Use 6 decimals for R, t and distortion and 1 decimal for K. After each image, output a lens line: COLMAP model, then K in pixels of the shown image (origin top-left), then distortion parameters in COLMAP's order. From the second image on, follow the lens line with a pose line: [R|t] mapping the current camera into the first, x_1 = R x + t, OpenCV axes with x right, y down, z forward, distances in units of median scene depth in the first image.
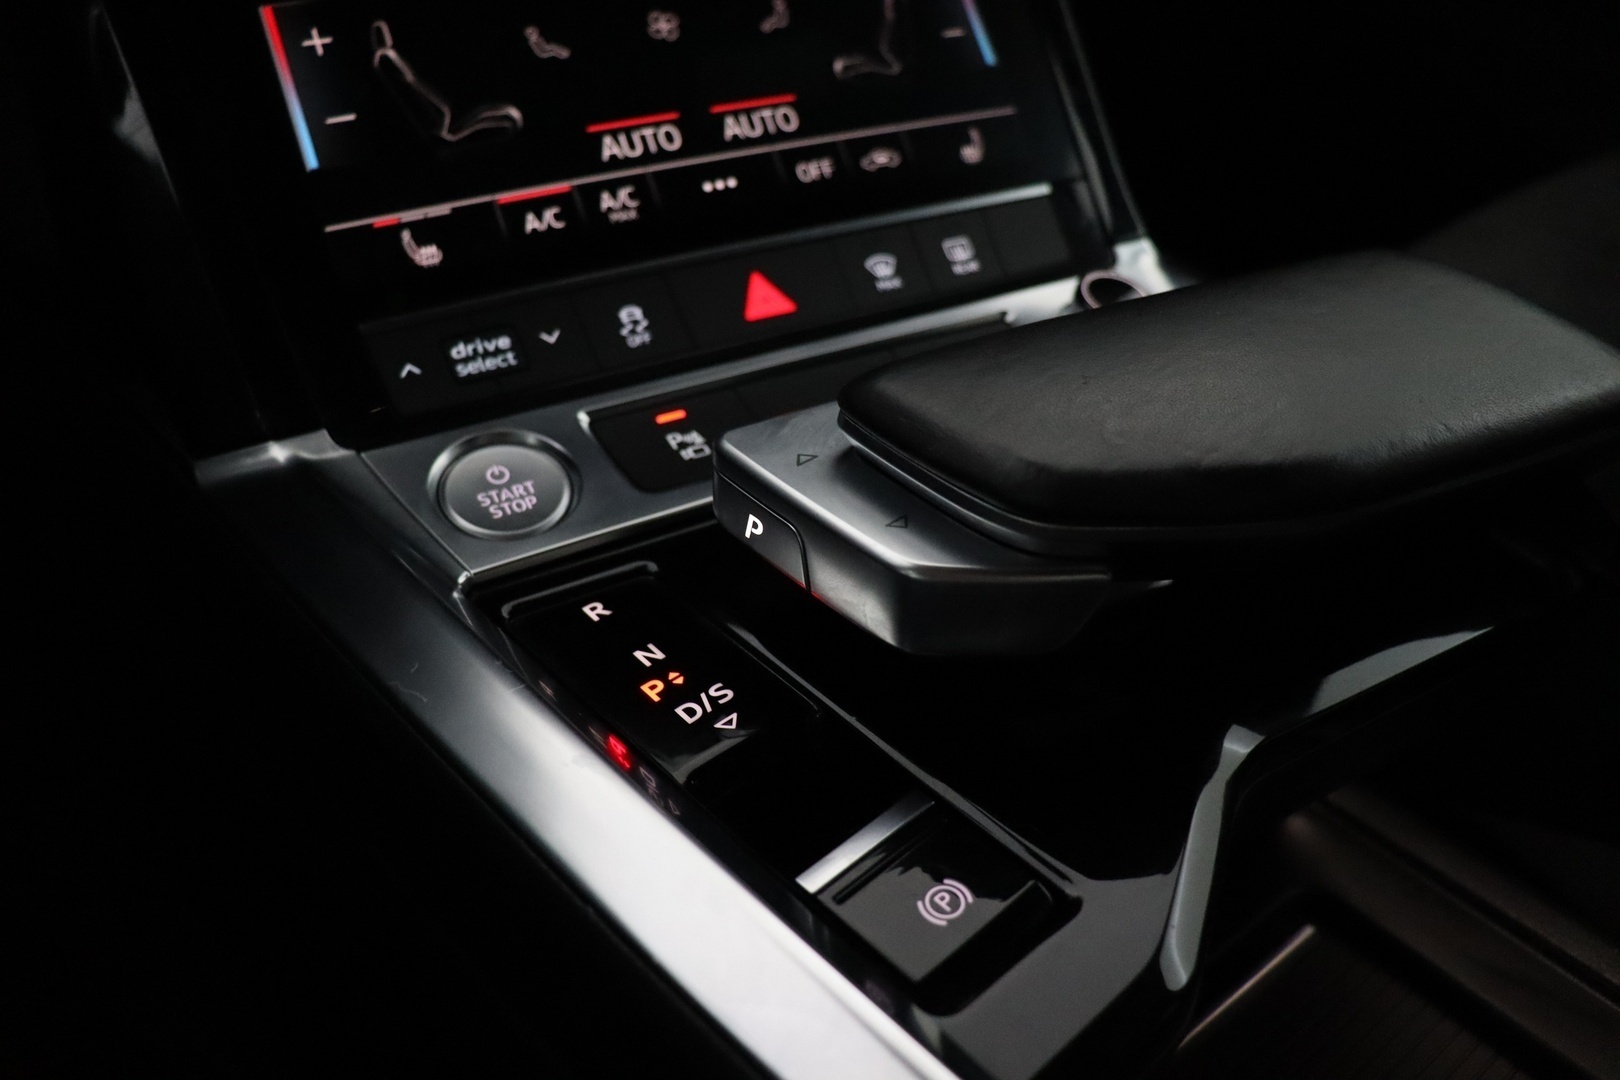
lens RADIAL K [[1326.5, 0, 804.4], [0, 1326.5, 526.2], [0, 0, 1]] dist [-0.137440, 0.085552]
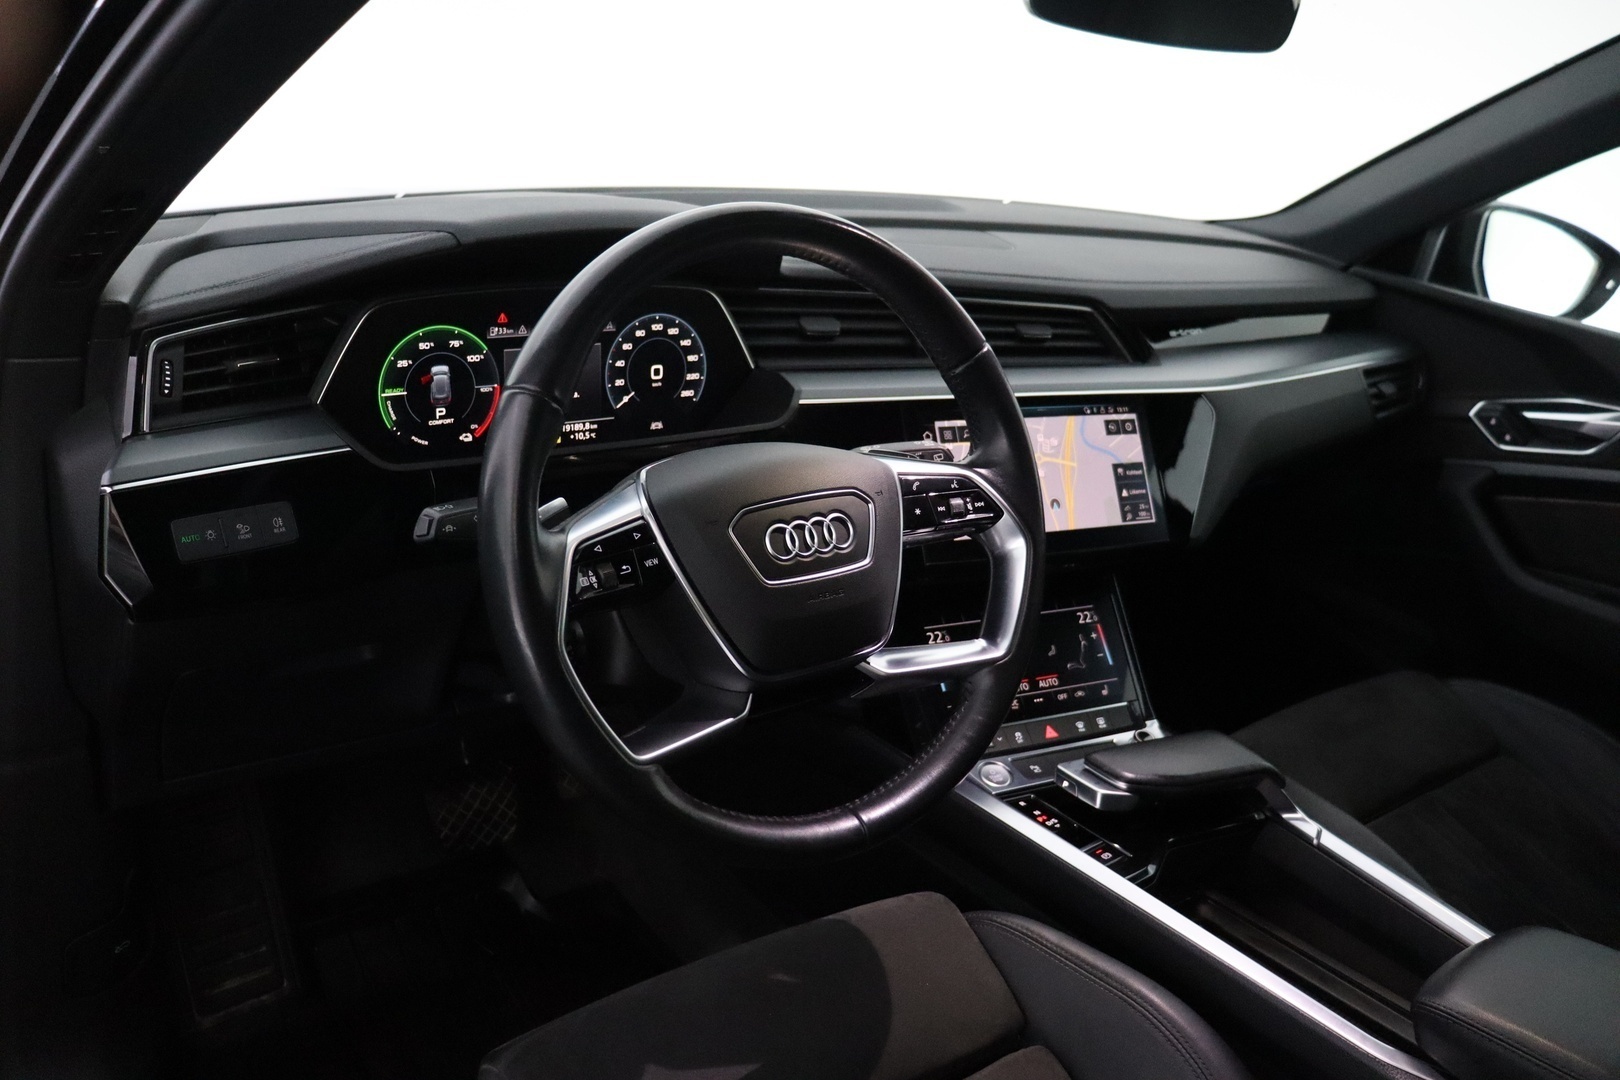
lens RADIAL K [[1326.5, 0, 818.8], [0, 1326.5, 547.8], [0, 0, 1]] dist [-0.137440, 0.085552]
pose [[0.996589, 0.074321, -0.035866, -0.551411], [-0.081281, 0.959136, -0.271018, 0.365023], [0.014258, 0.273009, 0.961906, -2.558186]]
